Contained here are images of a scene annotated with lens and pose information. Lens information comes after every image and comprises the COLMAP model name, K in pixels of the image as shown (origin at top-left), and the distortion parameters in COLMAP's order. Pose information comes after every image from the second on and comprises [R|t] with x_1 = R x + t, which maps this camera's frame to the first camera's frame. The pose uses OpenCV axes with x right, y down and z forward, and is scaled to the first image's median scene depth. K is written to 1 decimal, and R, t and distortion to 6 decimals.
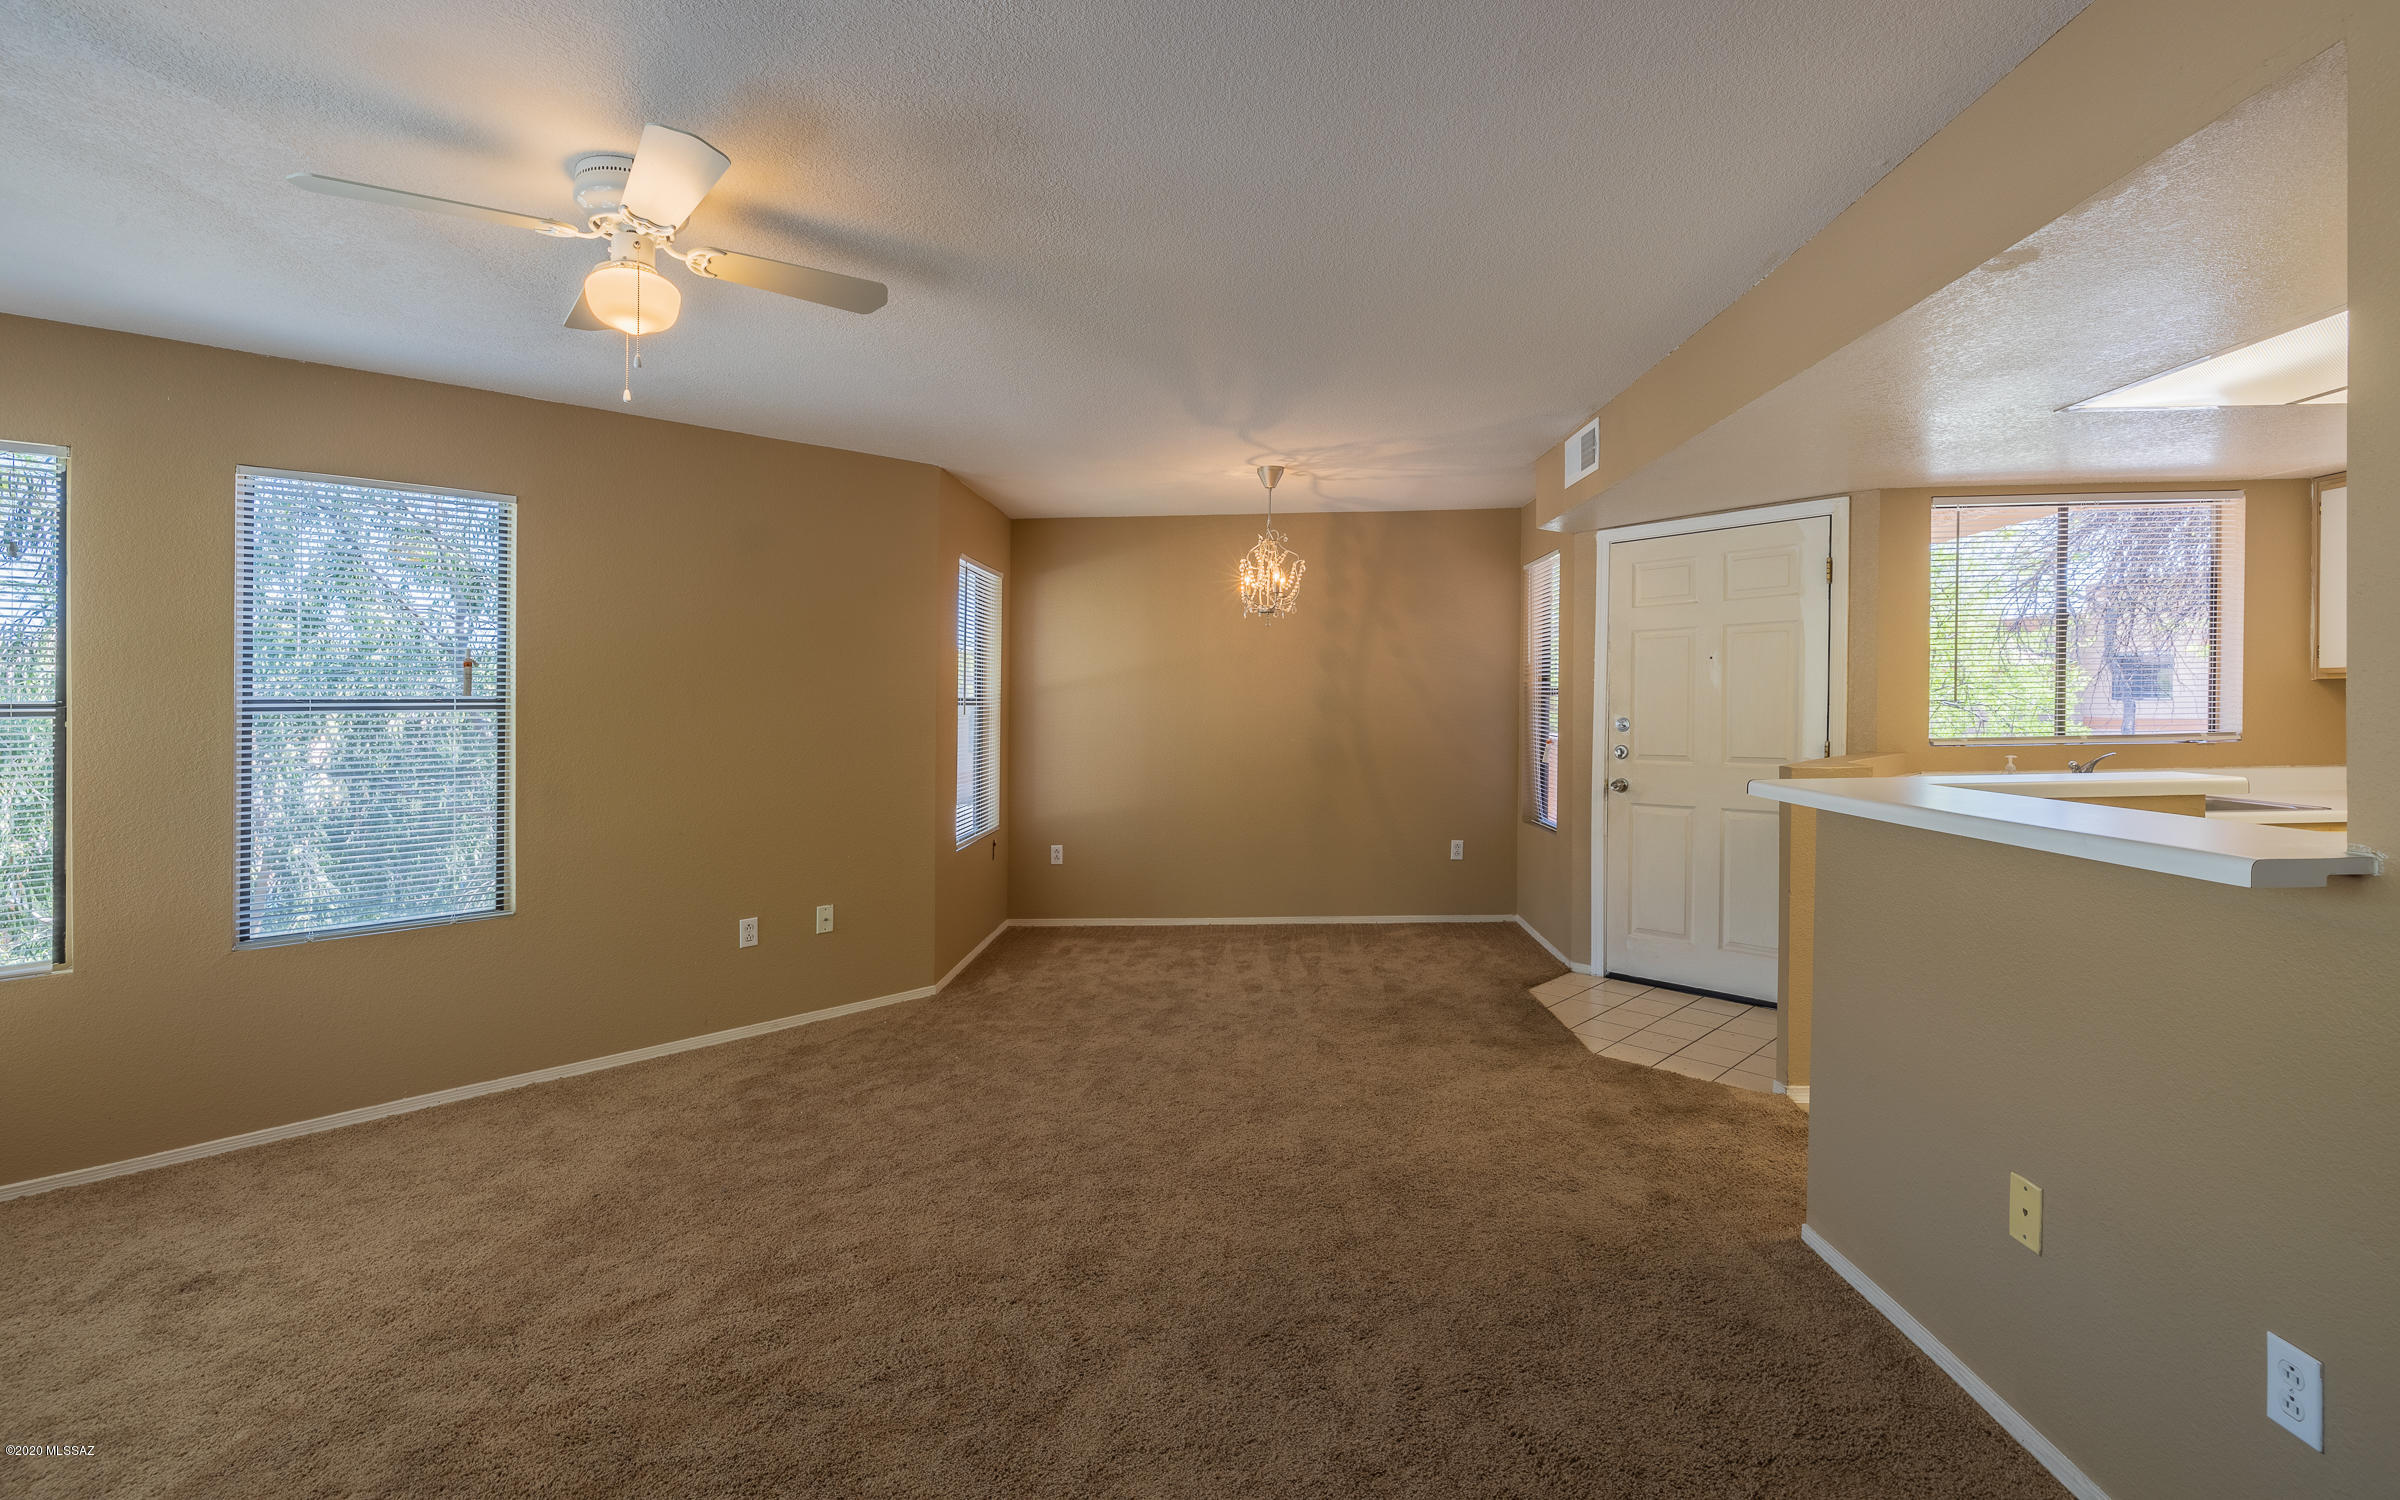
lens RADIAL K [[1028.9, 0, 1207.5], [0, 1028.9, 708.0], [0, 0, 1]] dist [0.000863, 0.000025]
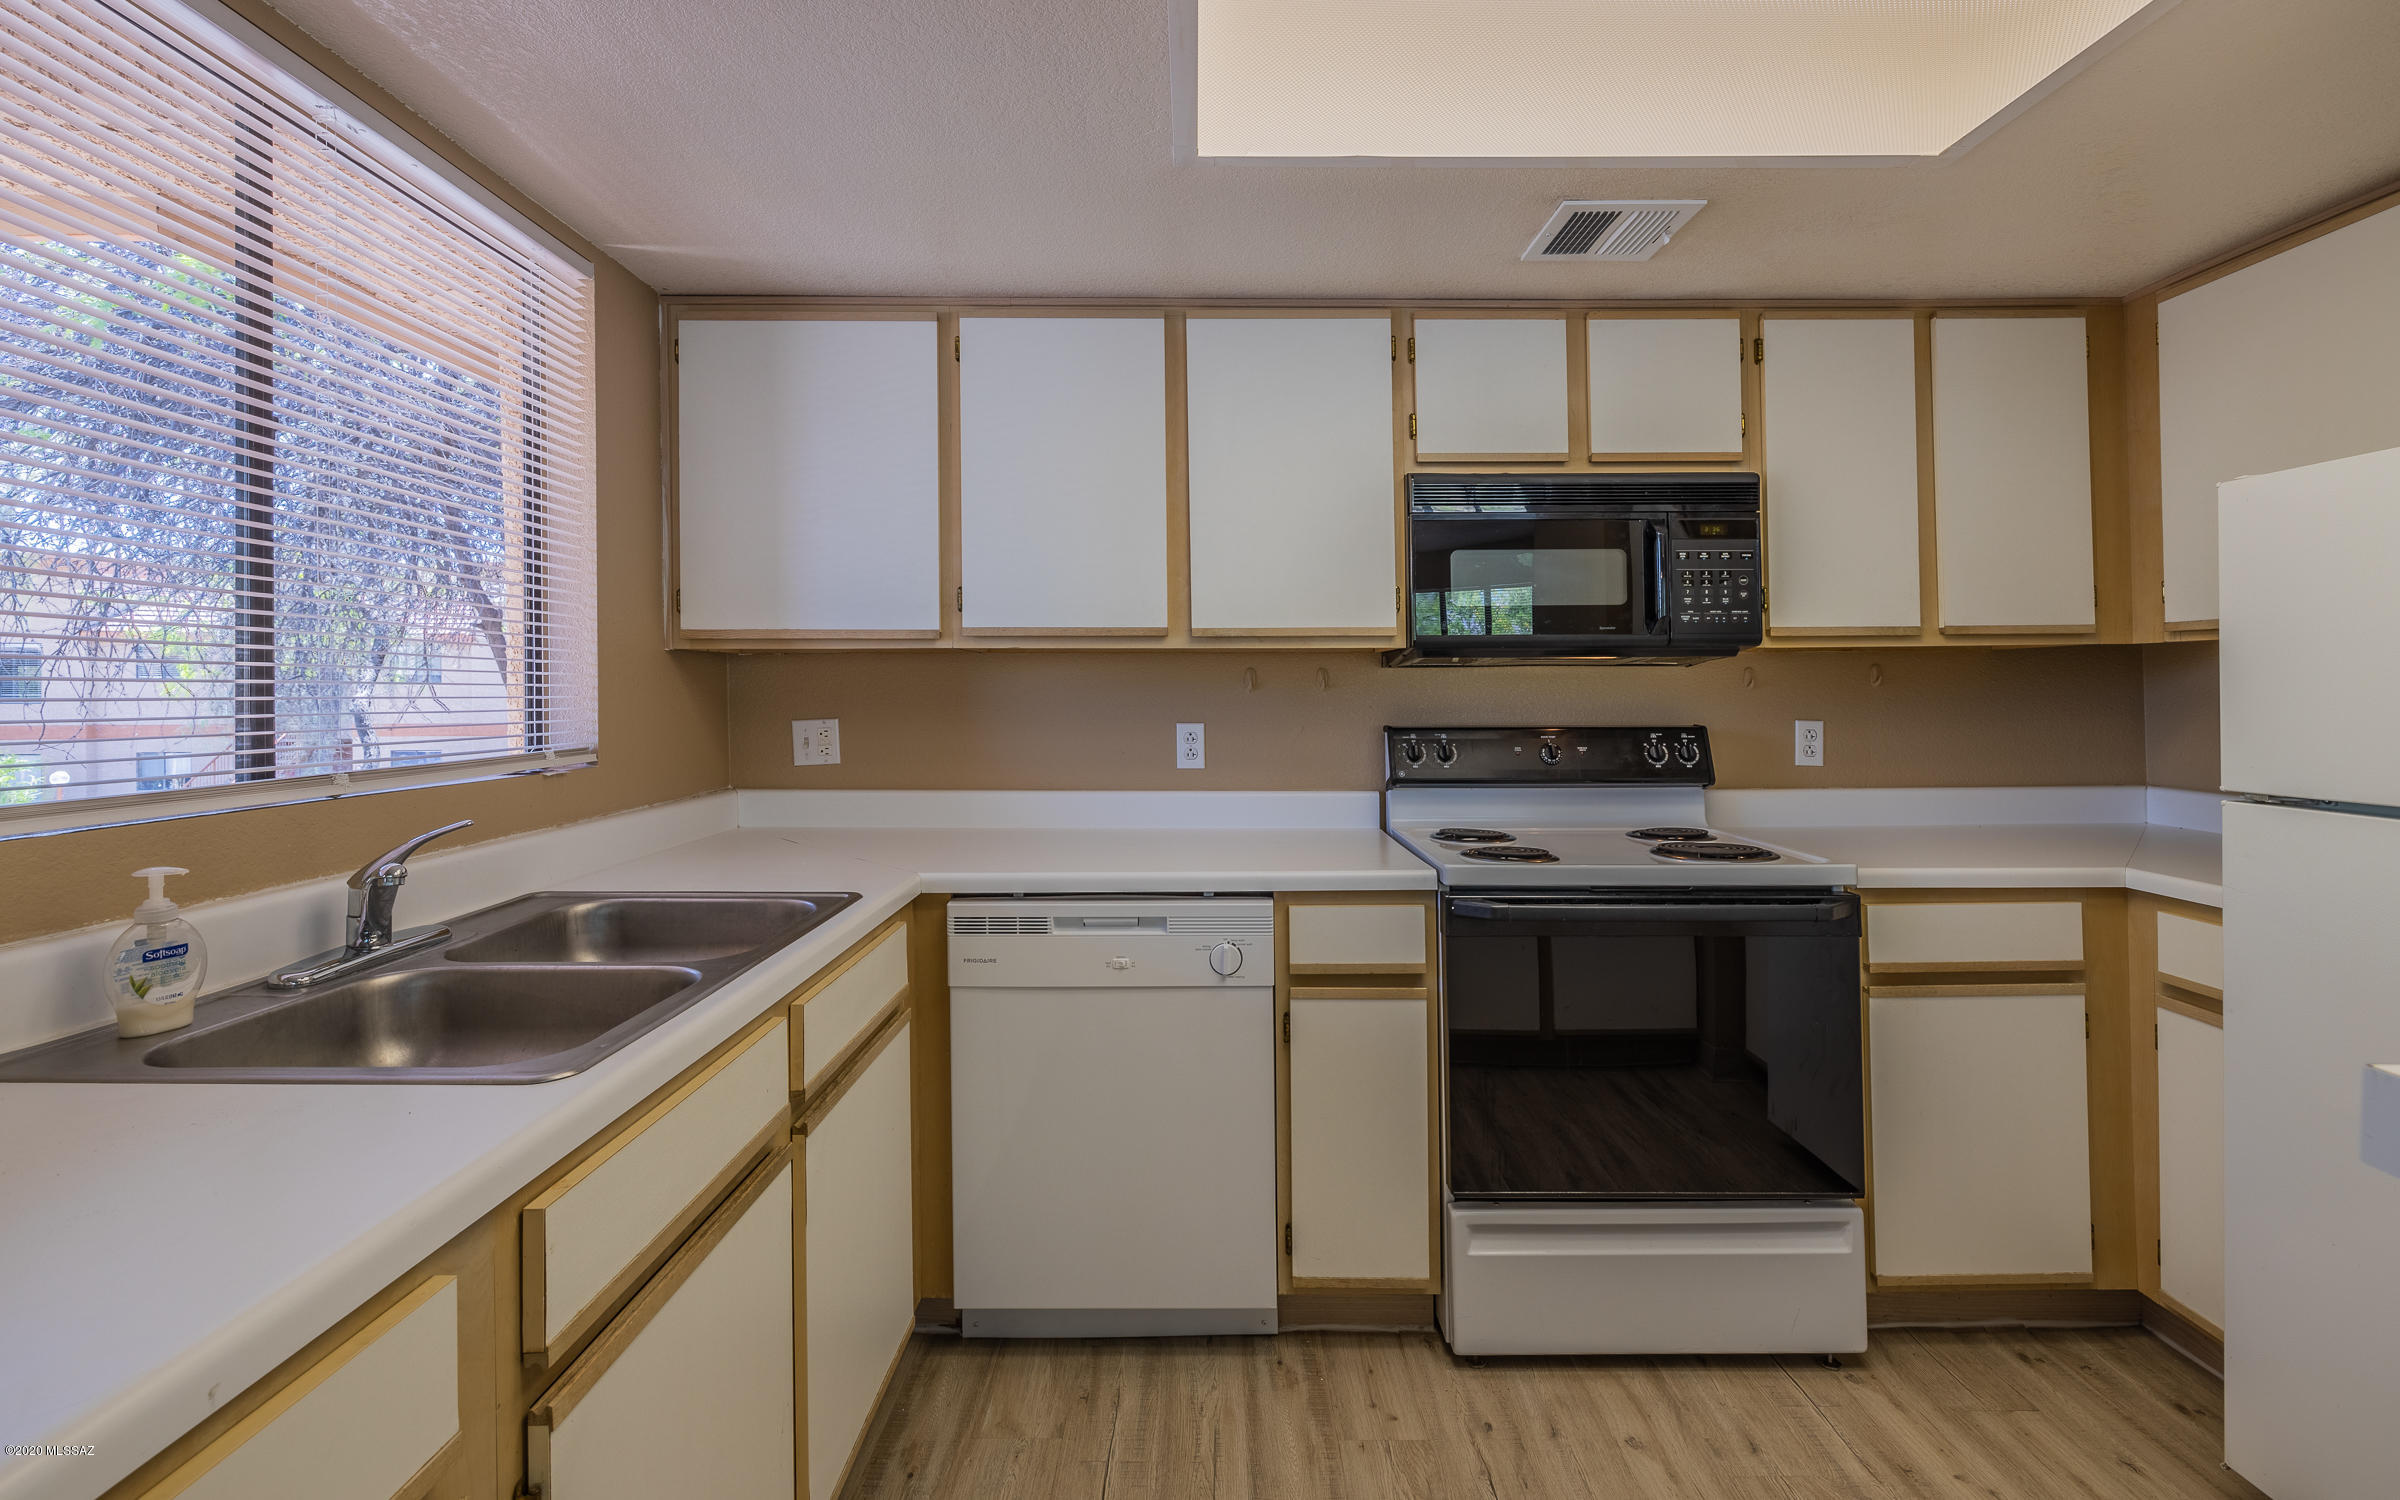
lens RADIAL K [[1027.8, 0, 1209.2], [0, 1027.8, 663.2], [0, 0, 1]] dist [-0.000685, -0.000017]
pose [[-0.042892, 0.044365, 0.998094, 0.493718], [0.004111, 0.999013, -0.044229, 0.006213], [-0.999071, 0.002206, -0.043032, 0.729234]]
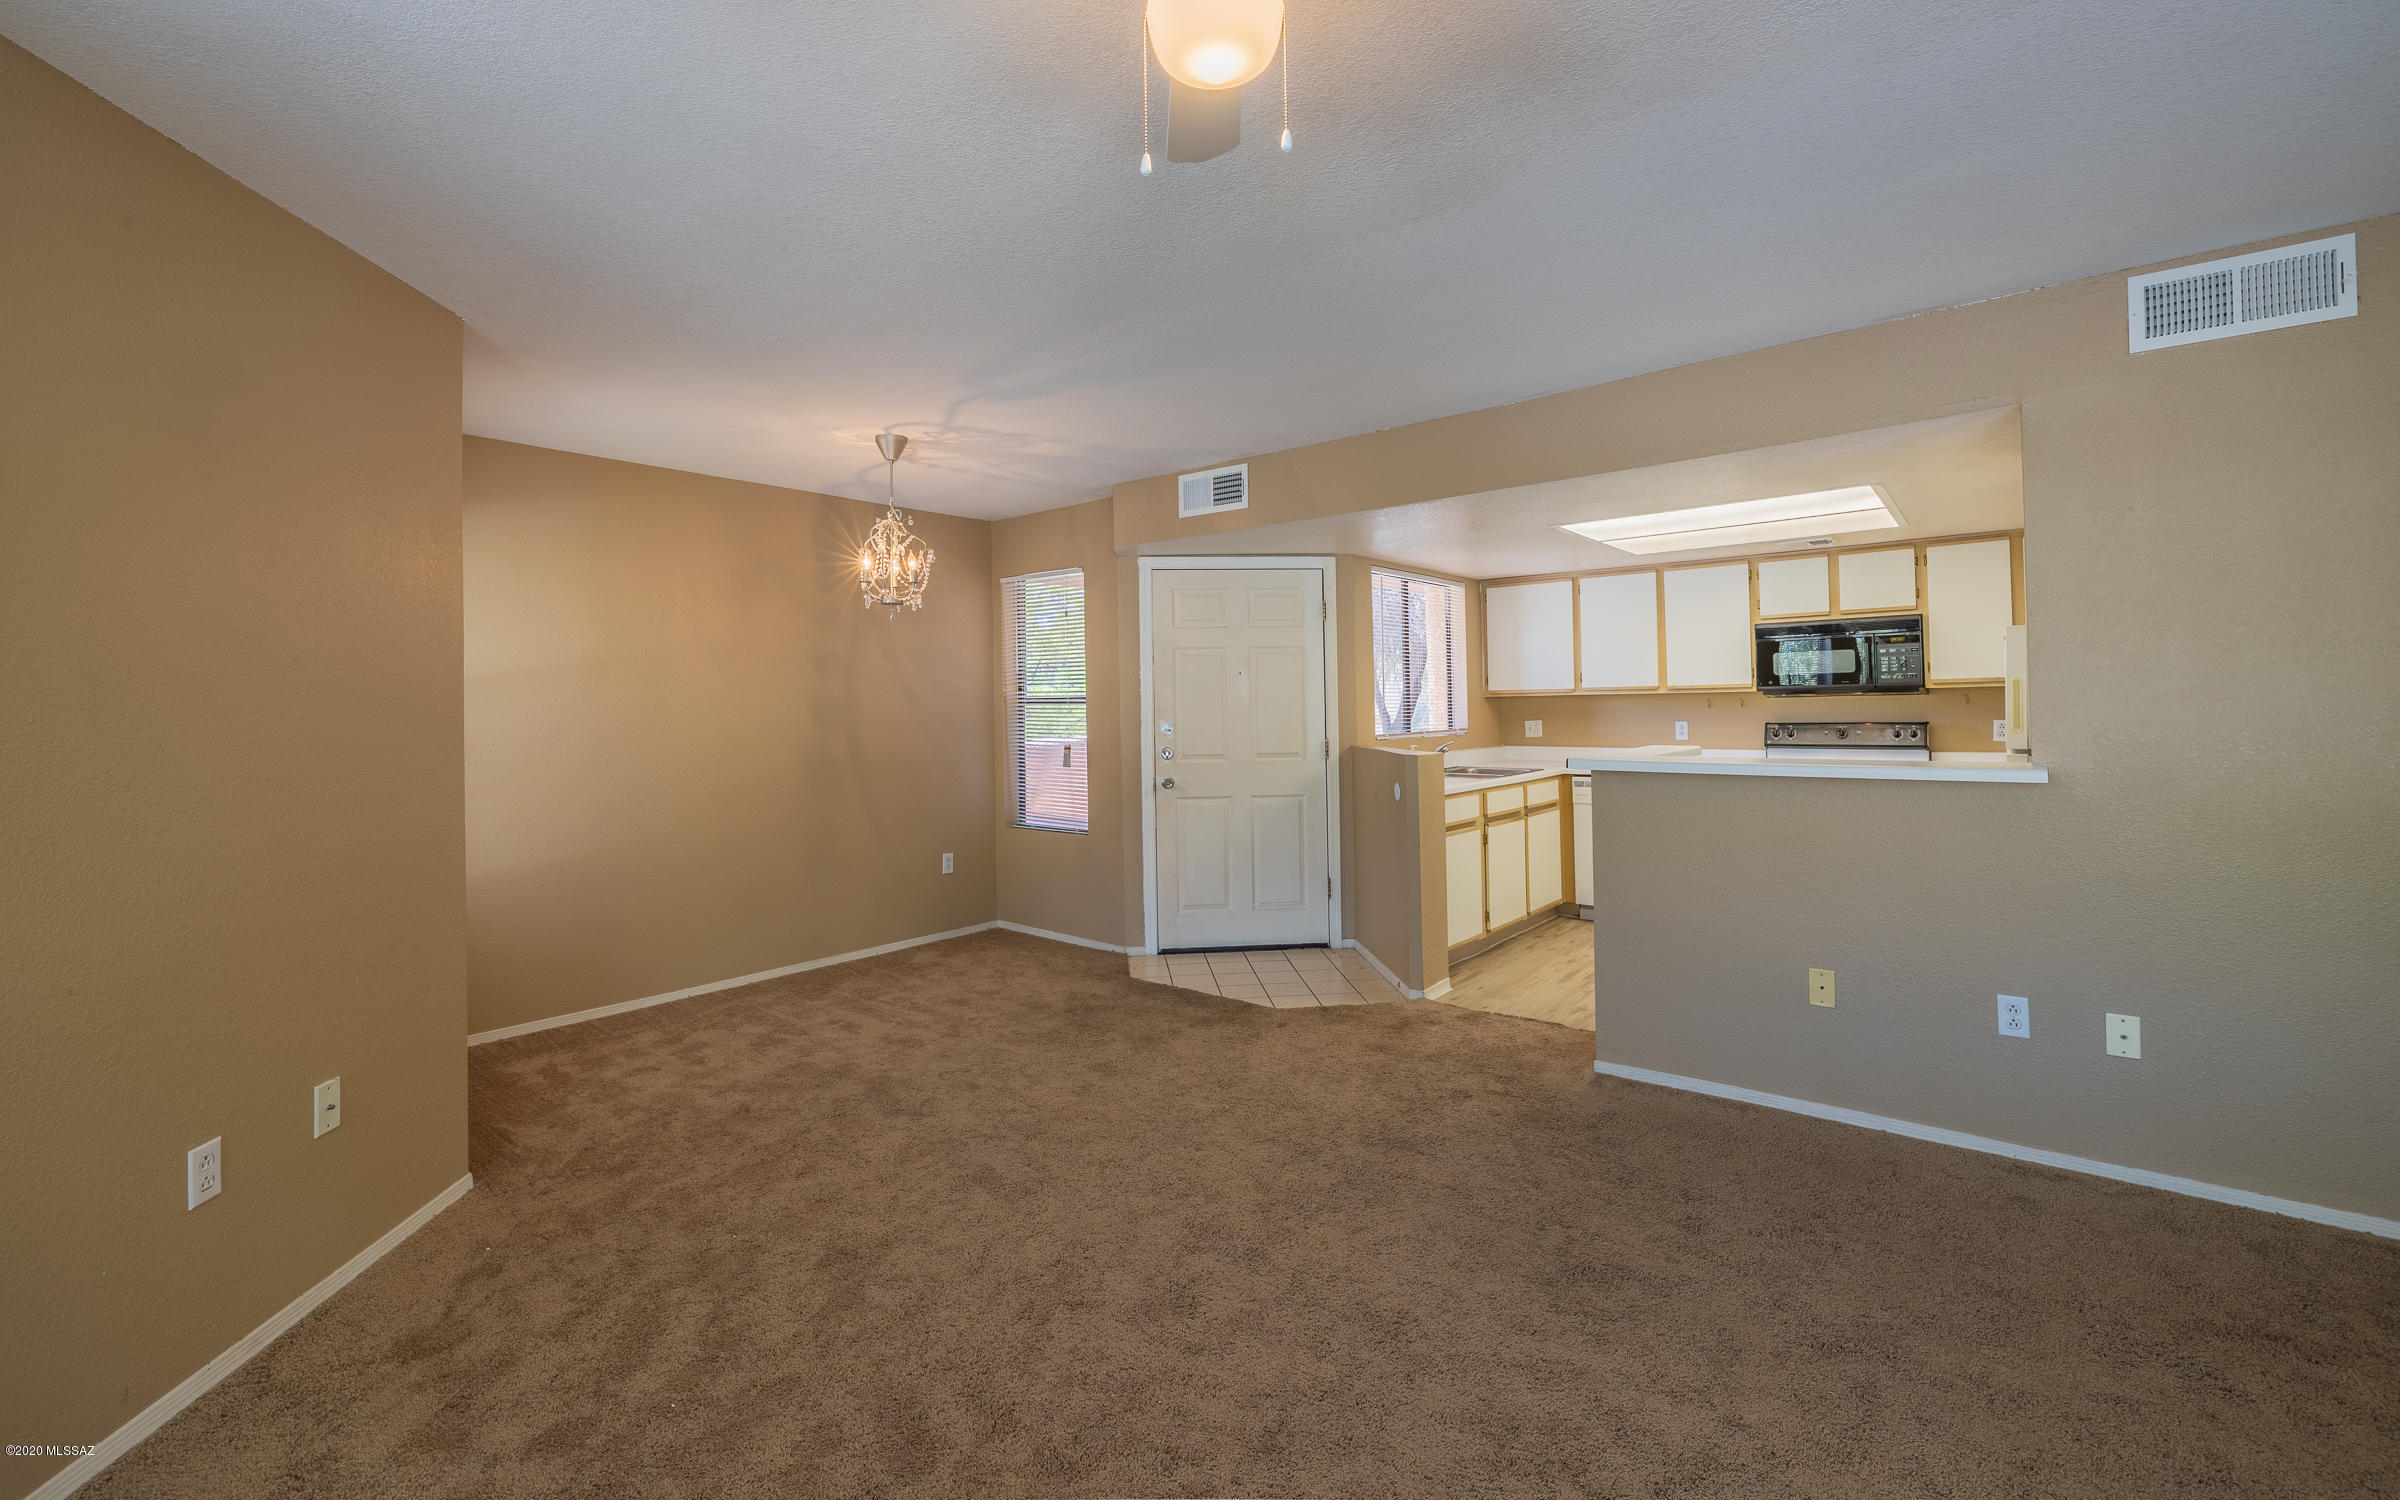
lens RADIAL K [[1015.2, 0, 1194.7], [0, 1015.2, 696.9], [0, 0, 1]] dist [0.001518, 0.000323]
pose [[0.611834, 0.013698, 0.790867, -0.570542], [0.007446, 0.999706, -0.023076, 0.007643], [-0.790951, 0.020008, 0.611553, 0.346091]]
